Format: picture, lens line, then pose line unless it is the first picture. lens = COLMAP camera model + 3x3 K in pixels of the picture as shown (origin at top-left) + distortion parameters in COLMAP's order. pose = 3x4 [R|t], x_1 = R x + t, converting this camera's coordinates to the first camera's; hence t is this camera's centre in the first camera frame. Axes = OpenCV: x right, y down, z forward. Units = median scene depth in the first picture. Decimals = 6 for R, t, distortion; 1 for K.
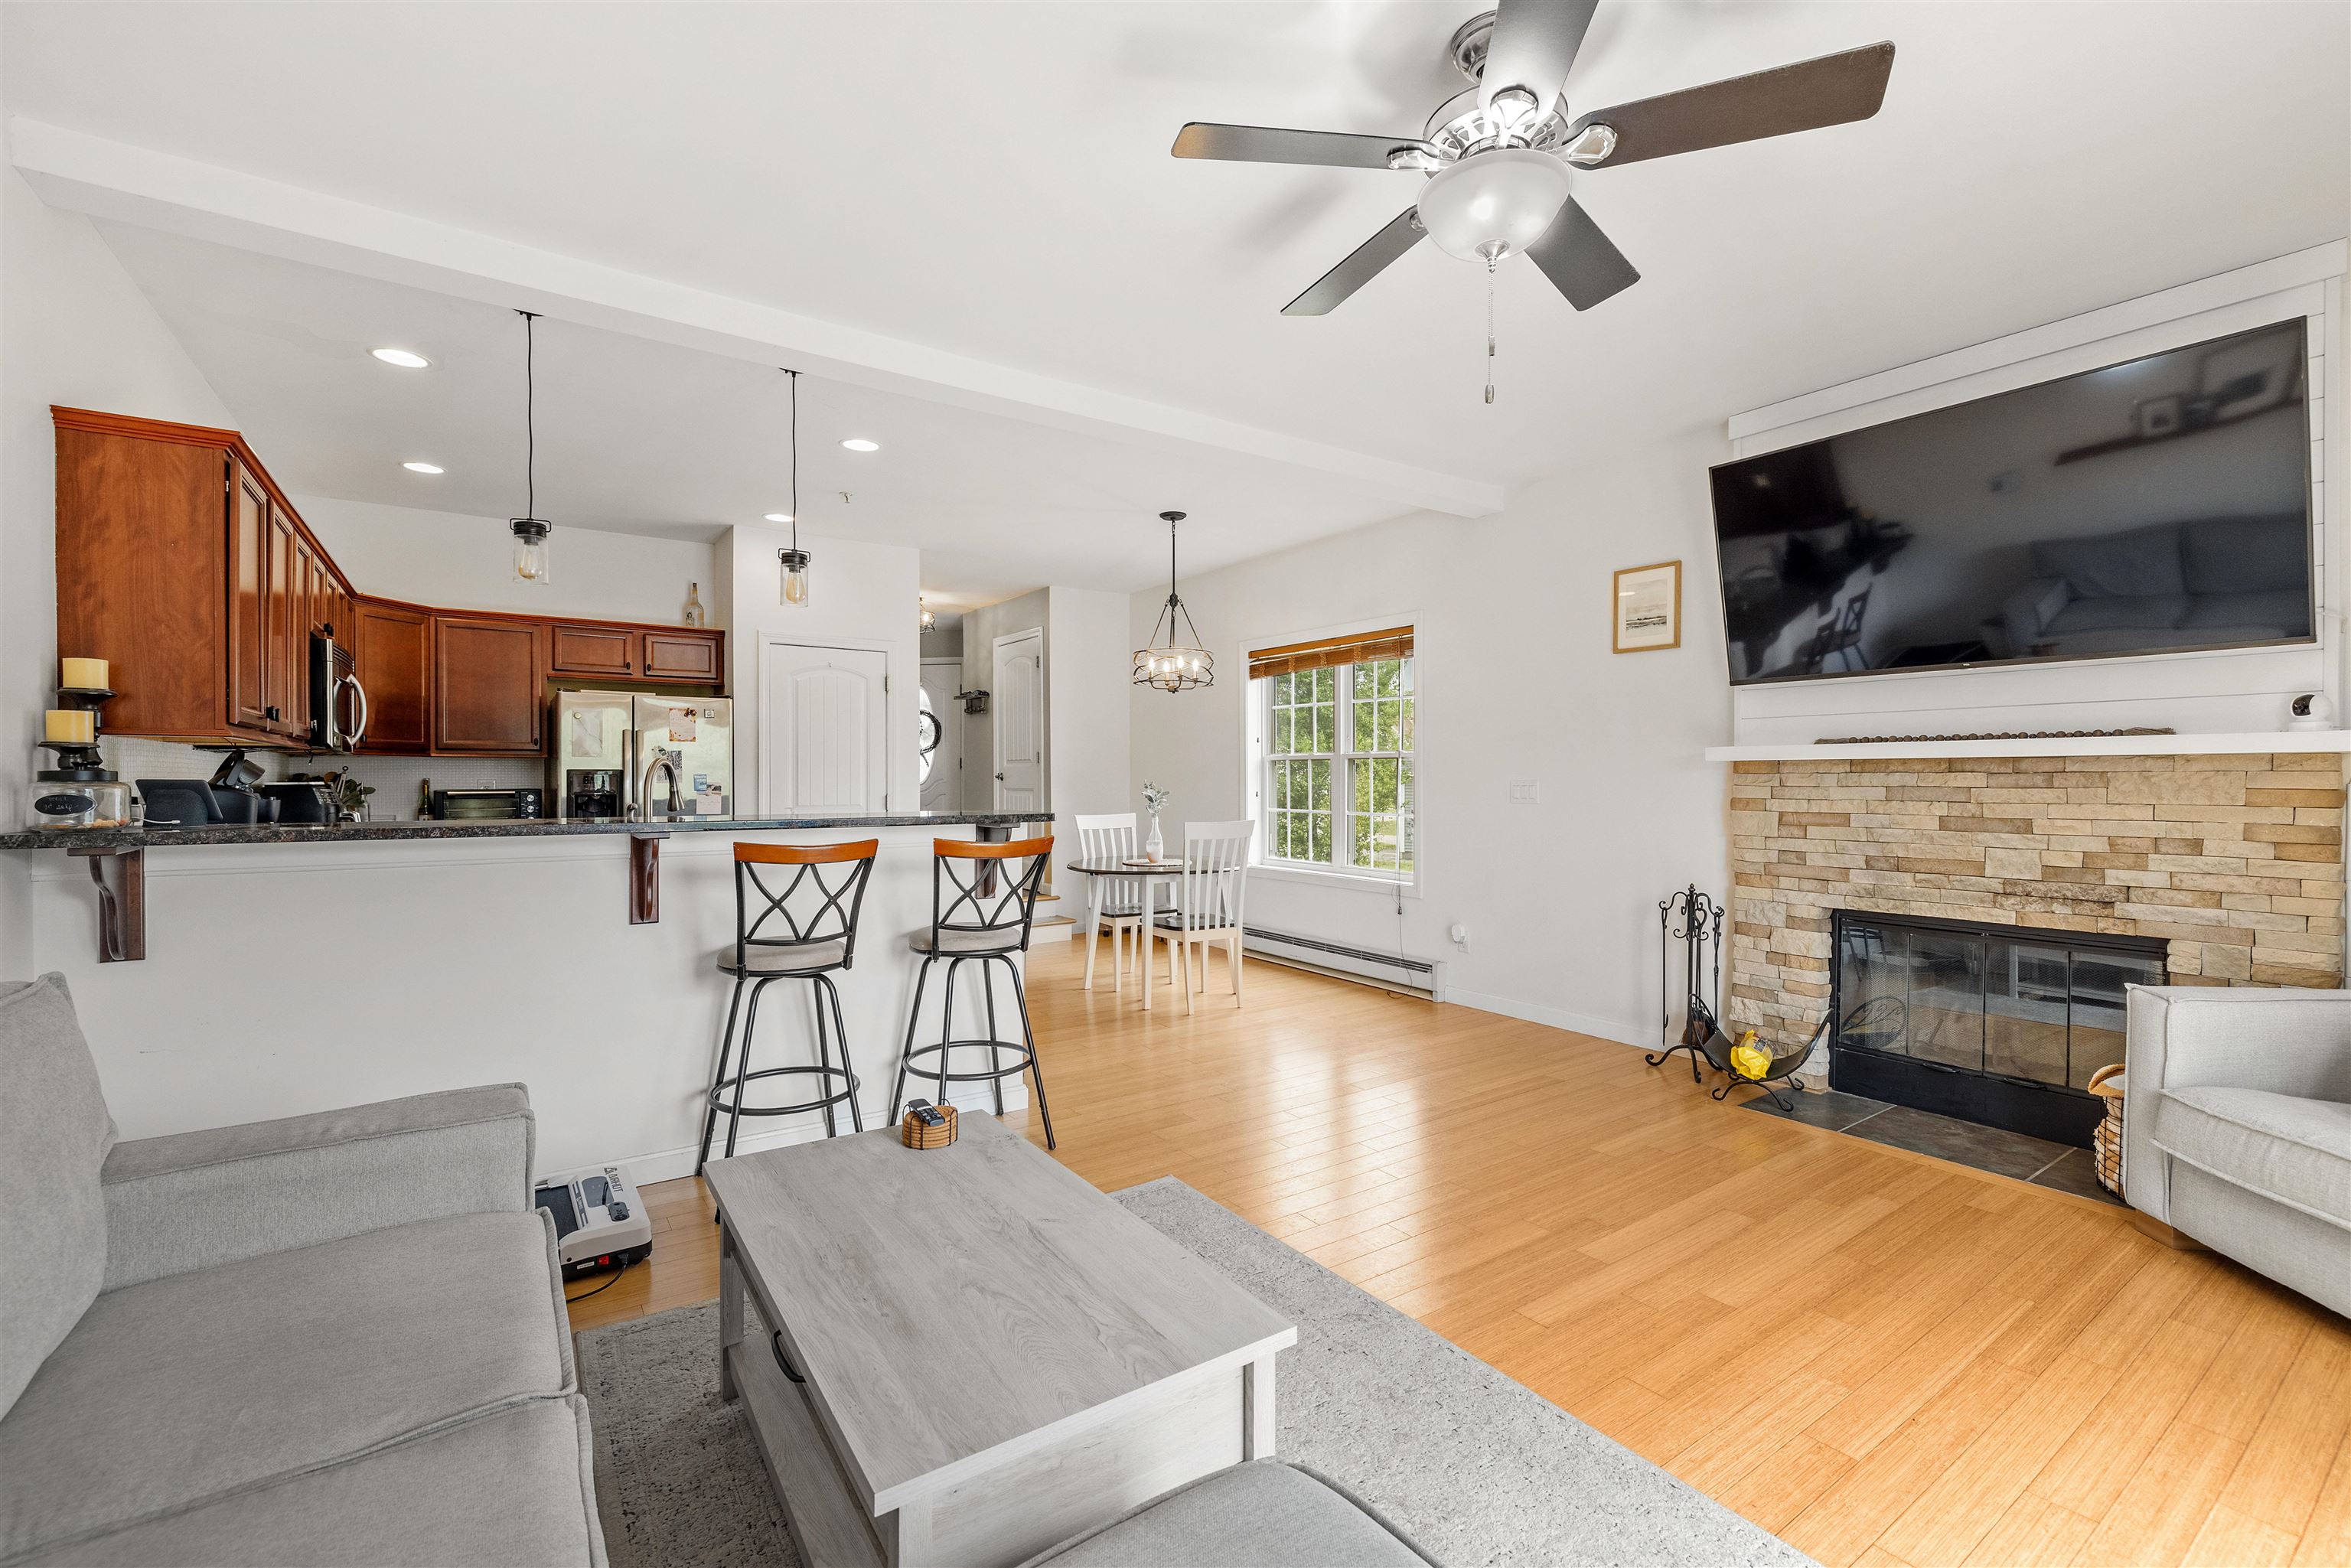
lens RADIAL K [[987.4, 0, 1169.6], [0, 987.4, 788.4], [0, 0, 1]] dist [-0.000452, 0.000530]
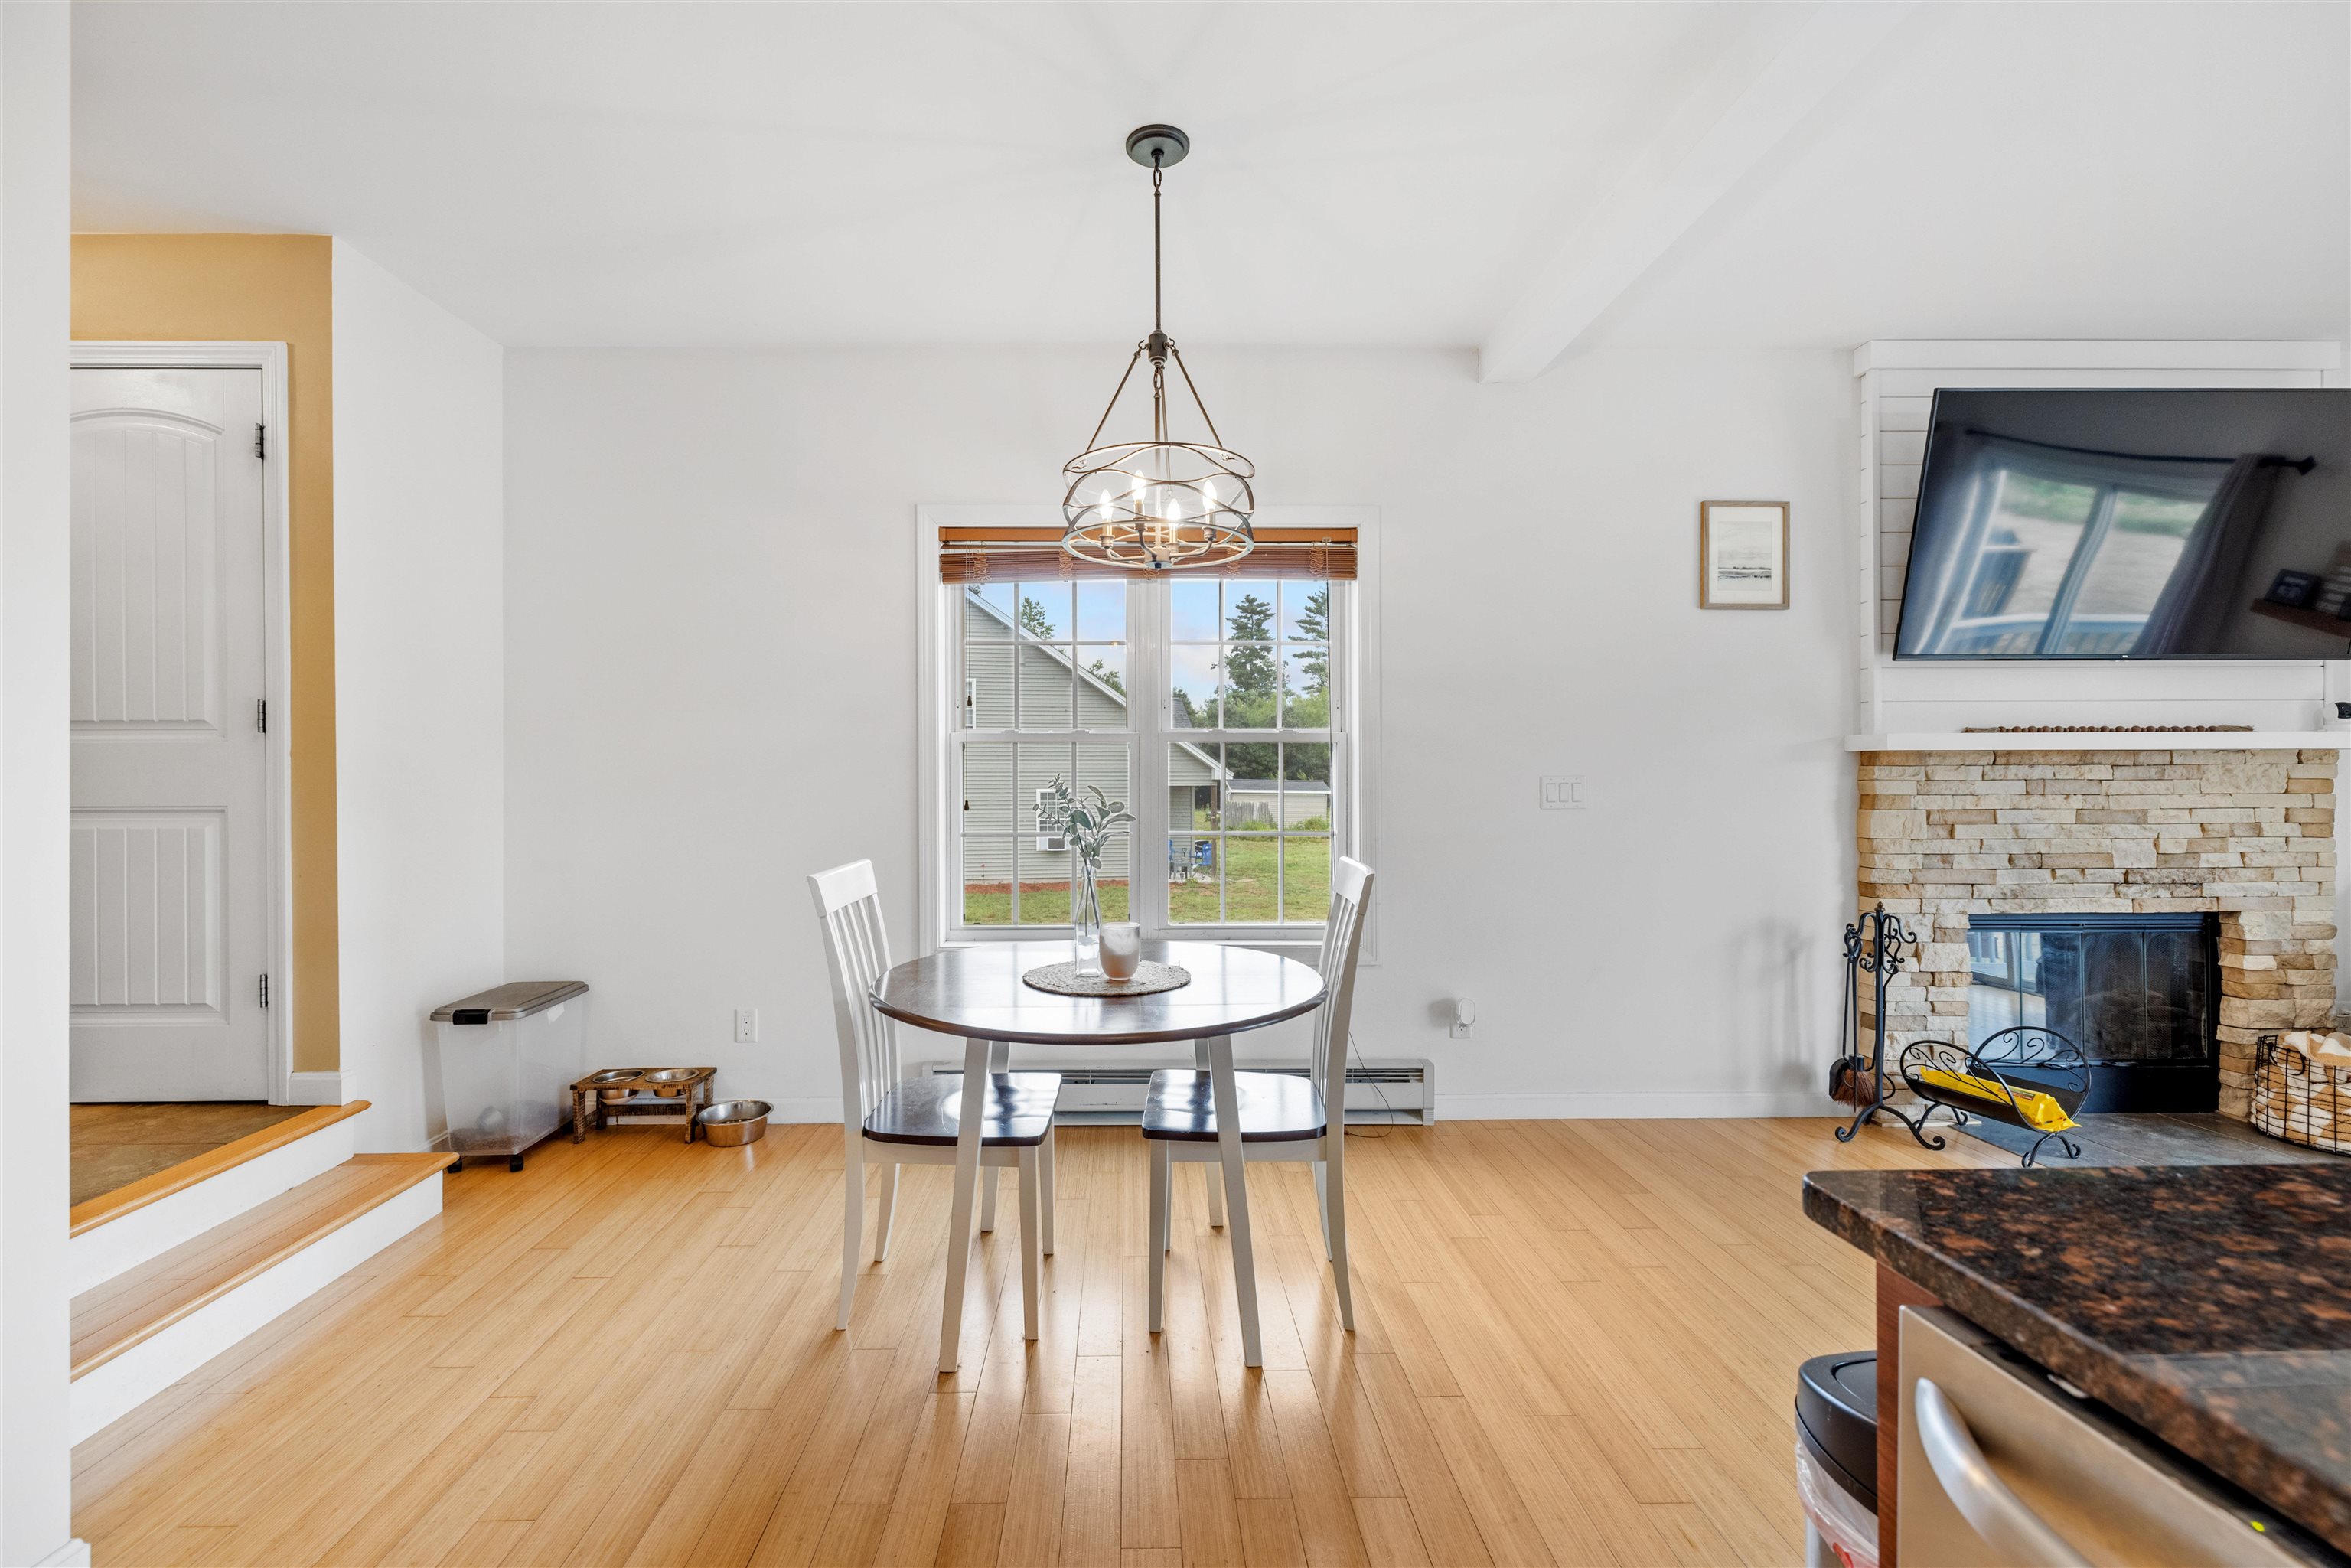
lens RADIAL K [[987.4, 0, 1136.4], [0, 987.4, 778.6], [0, 0, 1]] dist [-0.000452, 0.000530]
pose [[0.558900, 0.000065, 0.829235, -0.449664], [0.012359, 0.999888, -0.008409, -0.004630], [-0.829143, 0.014948, 0.558837, 0.991238]]
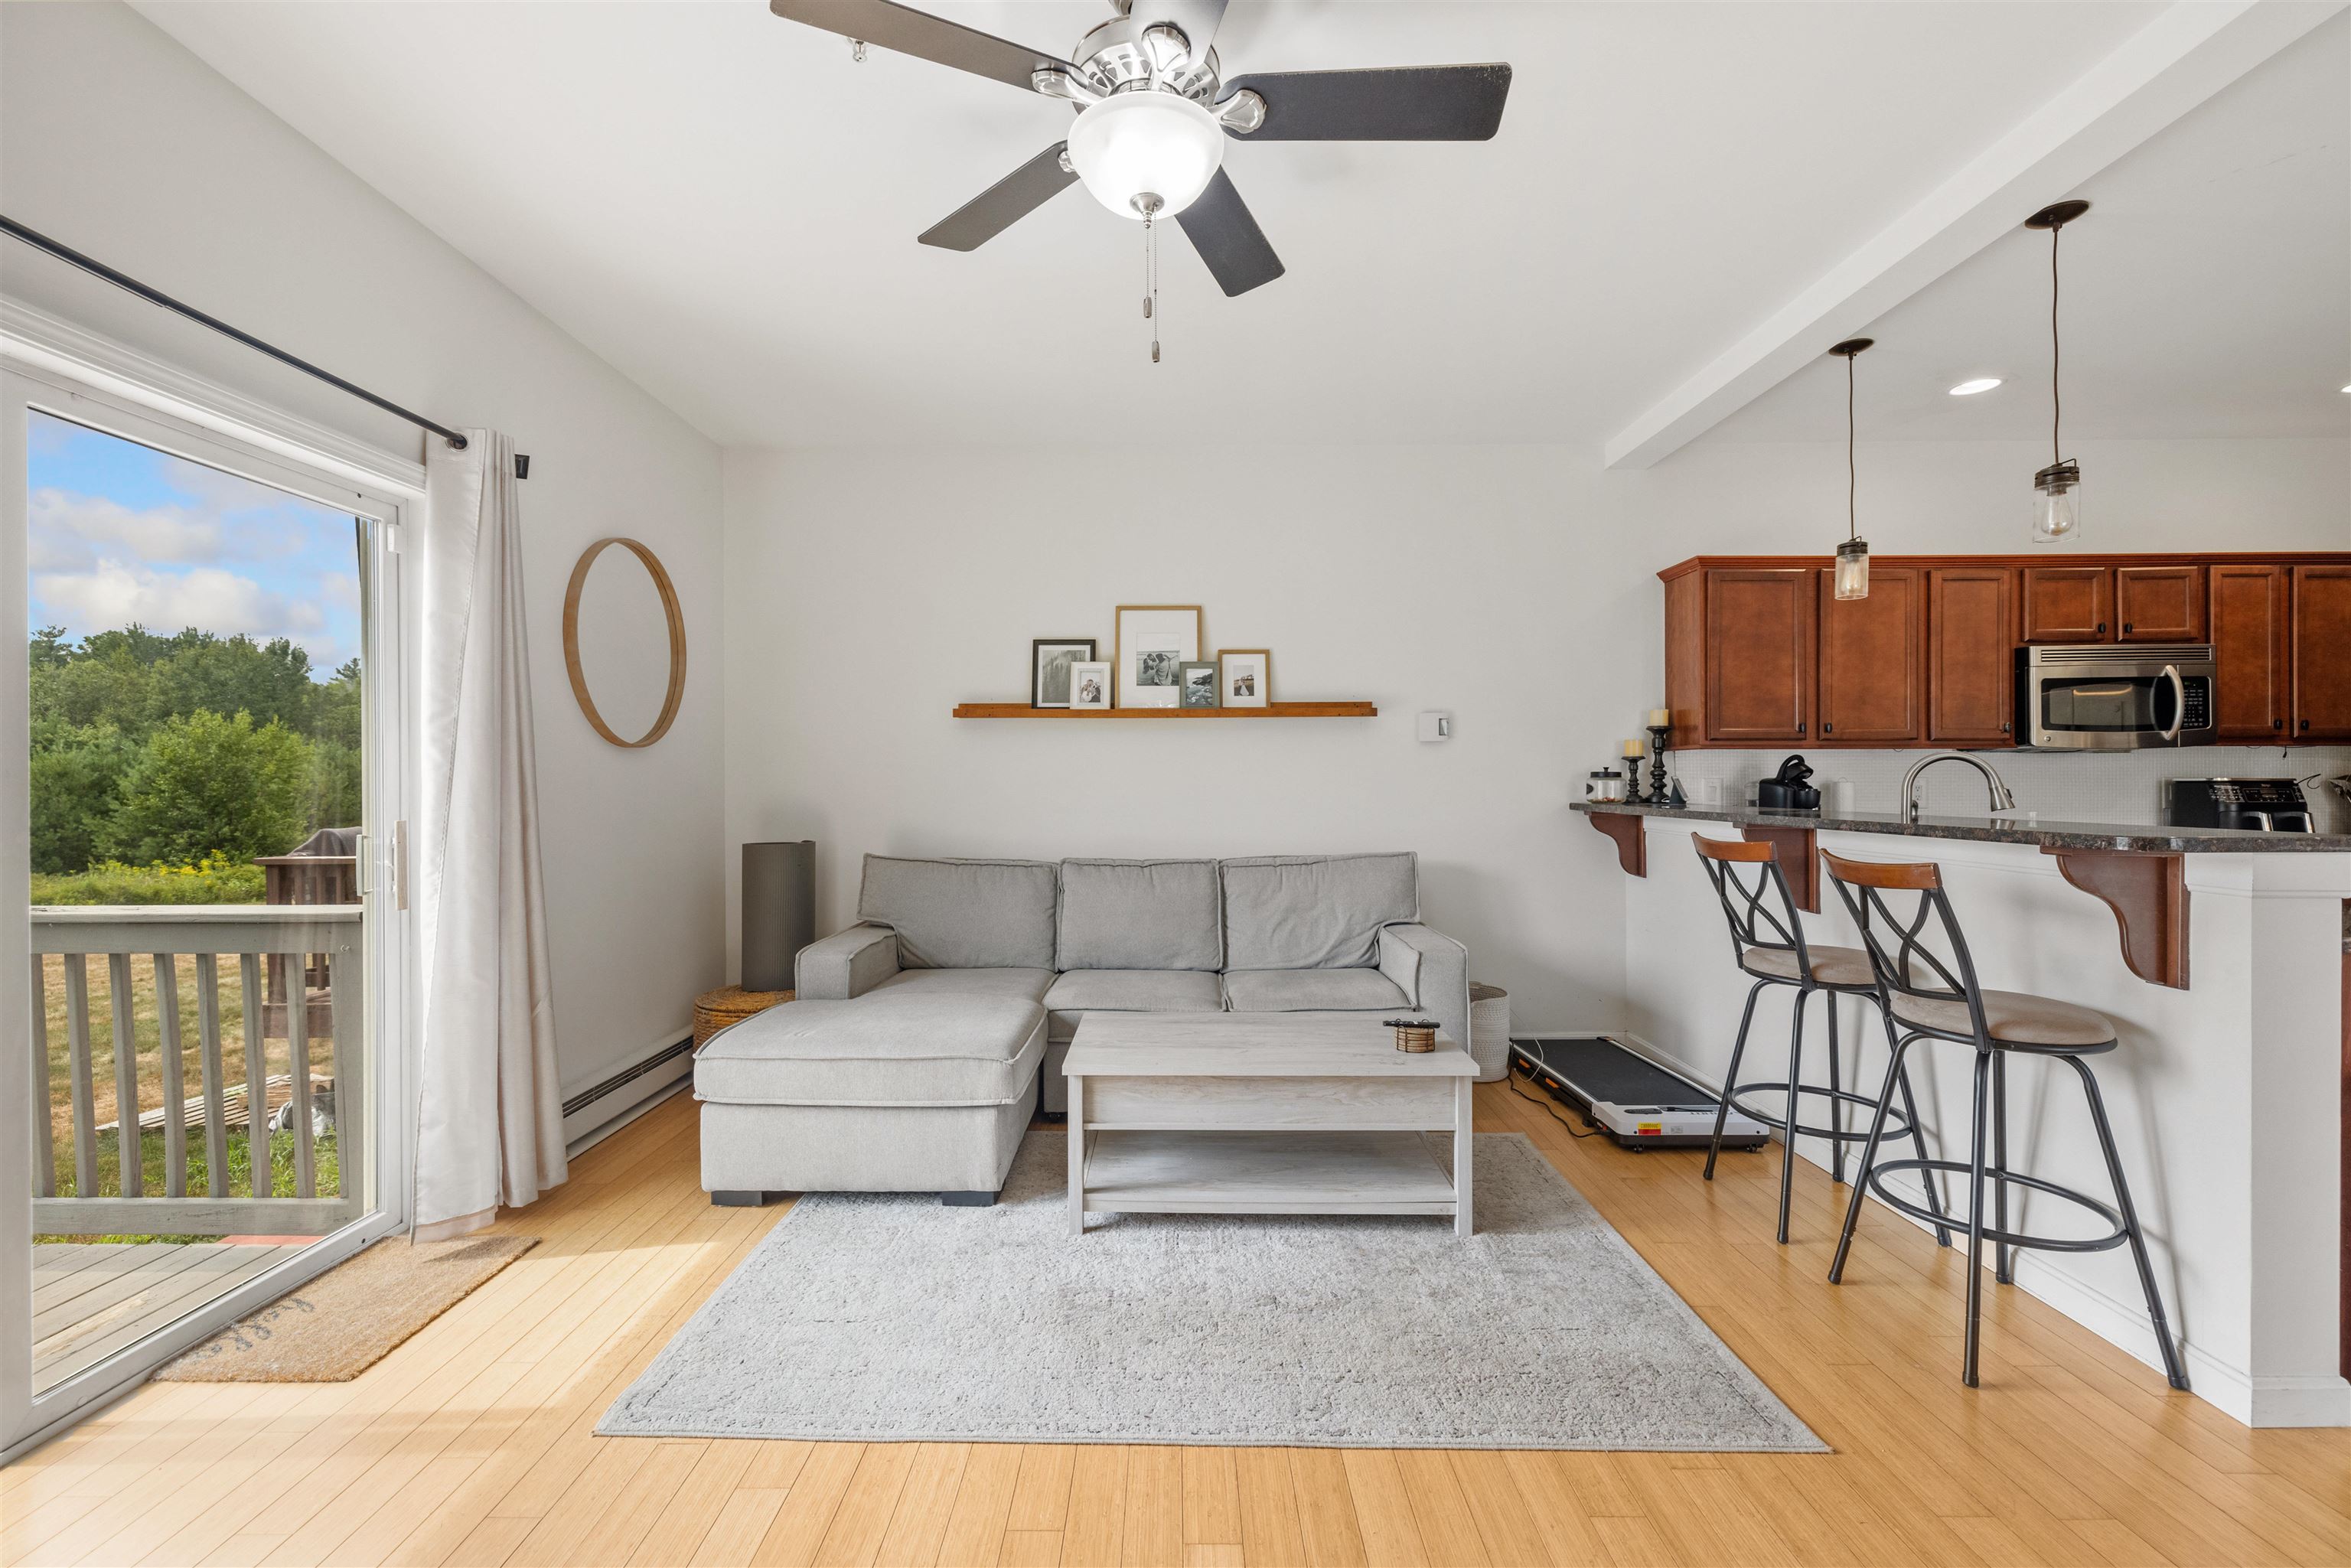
lens RADIAL K [[987.4, 0, 1164.9], [0, 987.4, 784.9], [0, 0, 1]] dist [-0.000452, 0.000530]
pose [[-0.568789, 0.005838, -0.822463, 0.492514], [-0.006301, 0.999915, 0.011455, -0.004476], [0.822460, 0.011697, -0.568703, 0.702841]]
